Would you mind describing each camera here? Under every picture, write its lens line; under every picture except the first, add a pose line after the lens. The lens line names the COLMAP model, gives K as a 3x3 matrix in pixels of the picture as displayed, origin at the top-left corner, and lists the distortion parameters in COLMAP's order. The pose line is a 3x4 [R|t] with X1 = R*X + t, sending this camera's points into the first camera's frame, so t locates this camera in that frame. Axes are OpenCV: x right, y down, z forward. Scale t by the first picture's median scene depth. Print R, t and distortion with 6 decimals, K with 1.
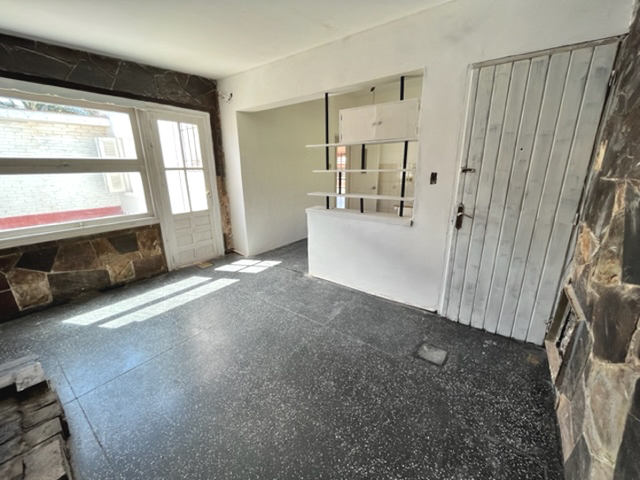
lens RADIAL K [[263.8, 0, 322.8], [0, 263.8, 239.9], [0, 0, 1]] dist [-0.003493, 0.000385]
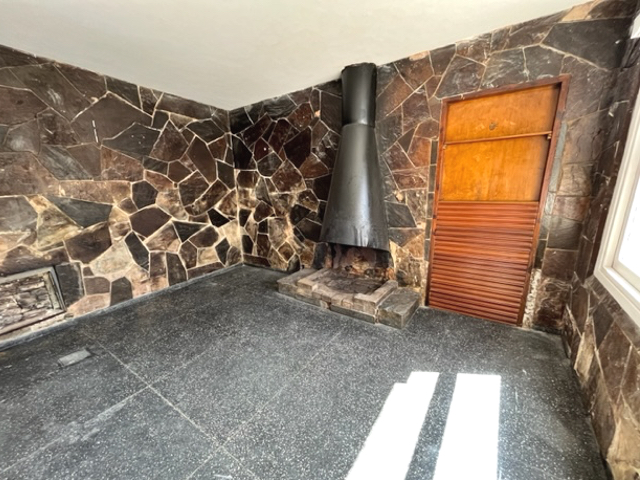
lens RADIAL K [[263.8, 0, 312.7], [0, 263.8, 248.6], [0, 0, 1]] dist [-0.003493, 0.000385]
pose [[-0.998554, 0.046407, -0.027125, -0.424379], [0.026616, 0.865291, 0.500564, -0.359161], [0.046700, 0.499118, -0.865275, 1.325772]]
